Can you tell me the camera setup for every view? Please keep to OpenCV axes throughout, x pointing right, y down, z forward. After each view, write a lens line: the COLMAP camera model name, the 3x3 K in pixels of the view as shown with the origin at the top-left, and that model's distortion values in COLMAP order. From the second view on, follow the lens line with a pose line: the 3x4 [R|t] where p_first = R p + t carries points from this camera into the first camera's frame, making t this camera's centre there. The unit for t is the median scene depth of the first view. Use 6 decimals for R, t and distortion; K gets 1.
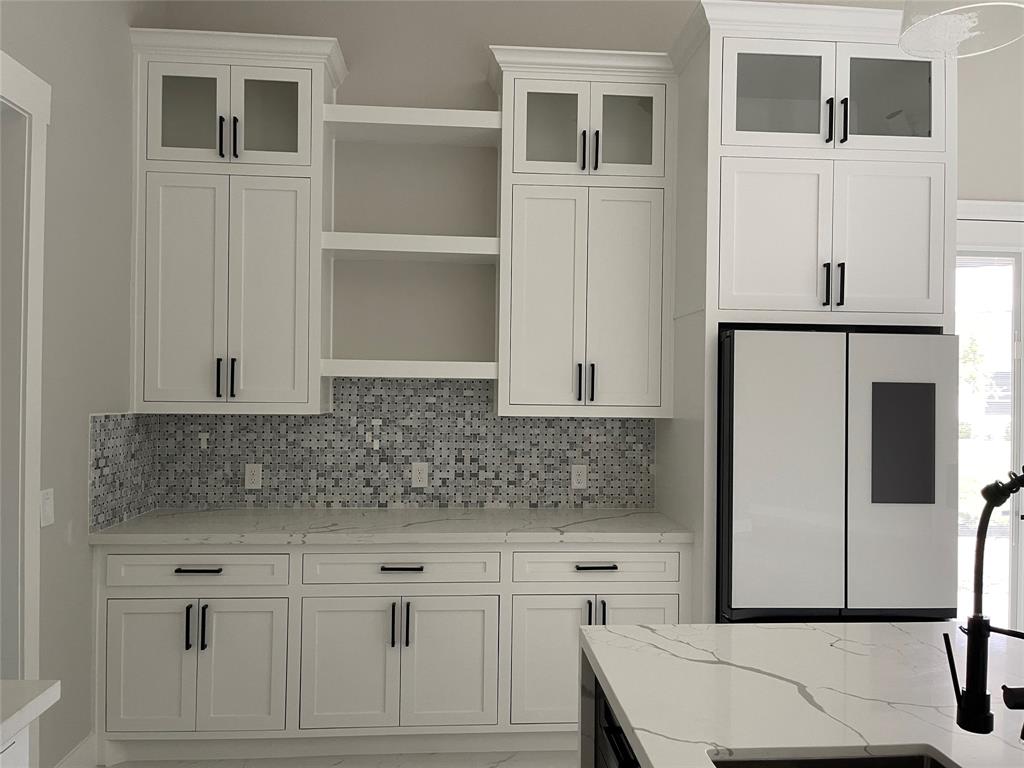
lens RADIAL K [[769.8, 0, 512.6], [0, 769.8, 381.7], [0, 0, 1]] dist [0.067104, -0.086083]
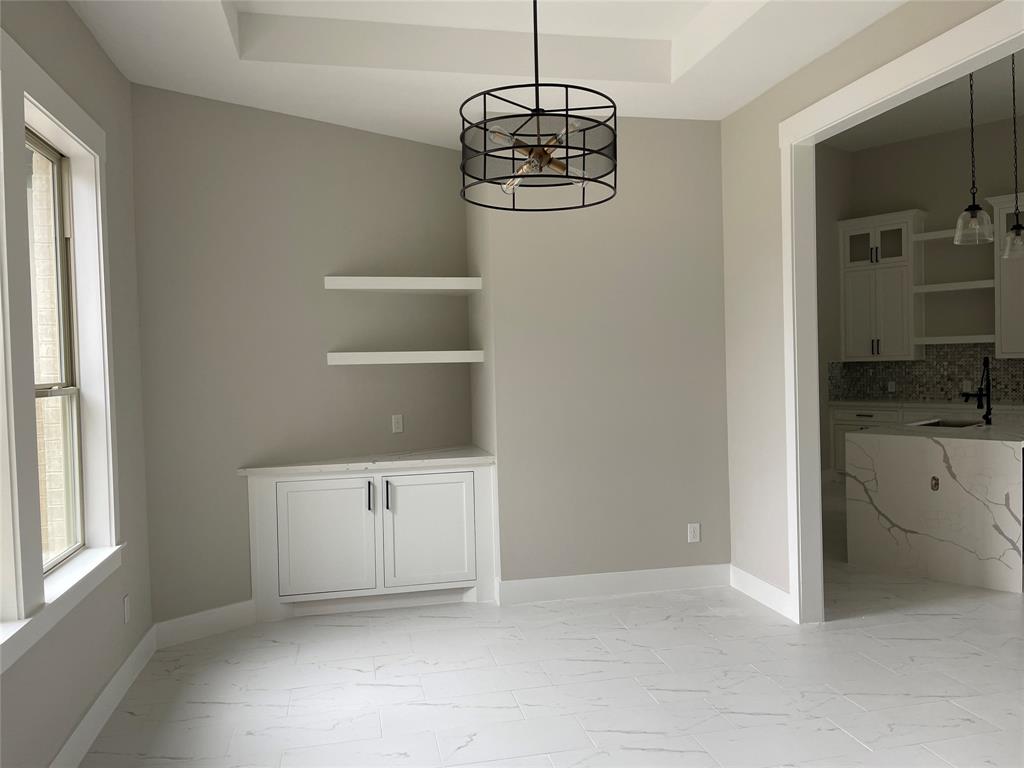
lens RADIAL K [[769.8, 0, 512.6], [0, 769.8, 381.7], [0, 0, 1]] dist [0.067104, -0.086083]
pose [[0.618057, -0.009285, -0.786079, 0.859808], [0.039053, 0.999058, 0.018905, 0.013259], [0.785163, -0.042383, 0.617837, -1.460354]]
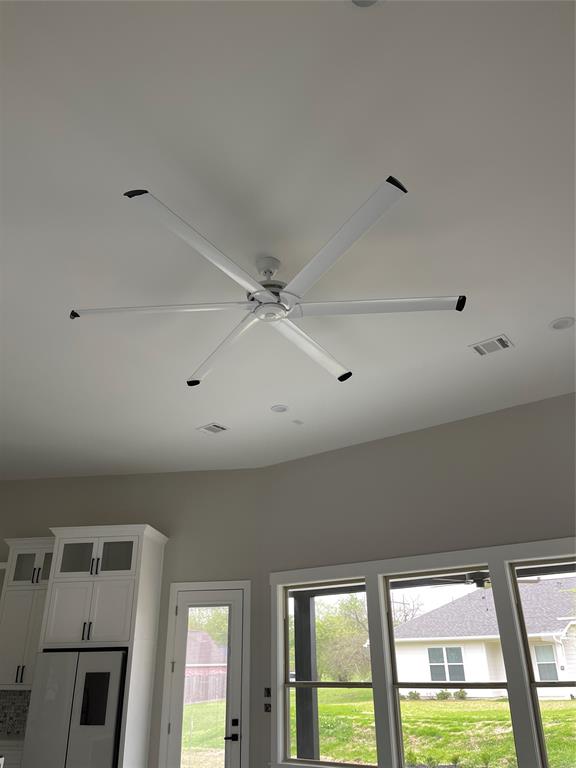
lens RADIAL K [[577.1, 0, 288.0], [0, 577.1, 384.0], [0, 0, 1]] dist [0.074687, -0.111113]
pose [[0.984810, -0.100112, -0.141867, 1.213636], [0.029927, 0.902688, -0.429255, -0.009323], [0.171035, 0.418489, 0.891972, -0.834523]]
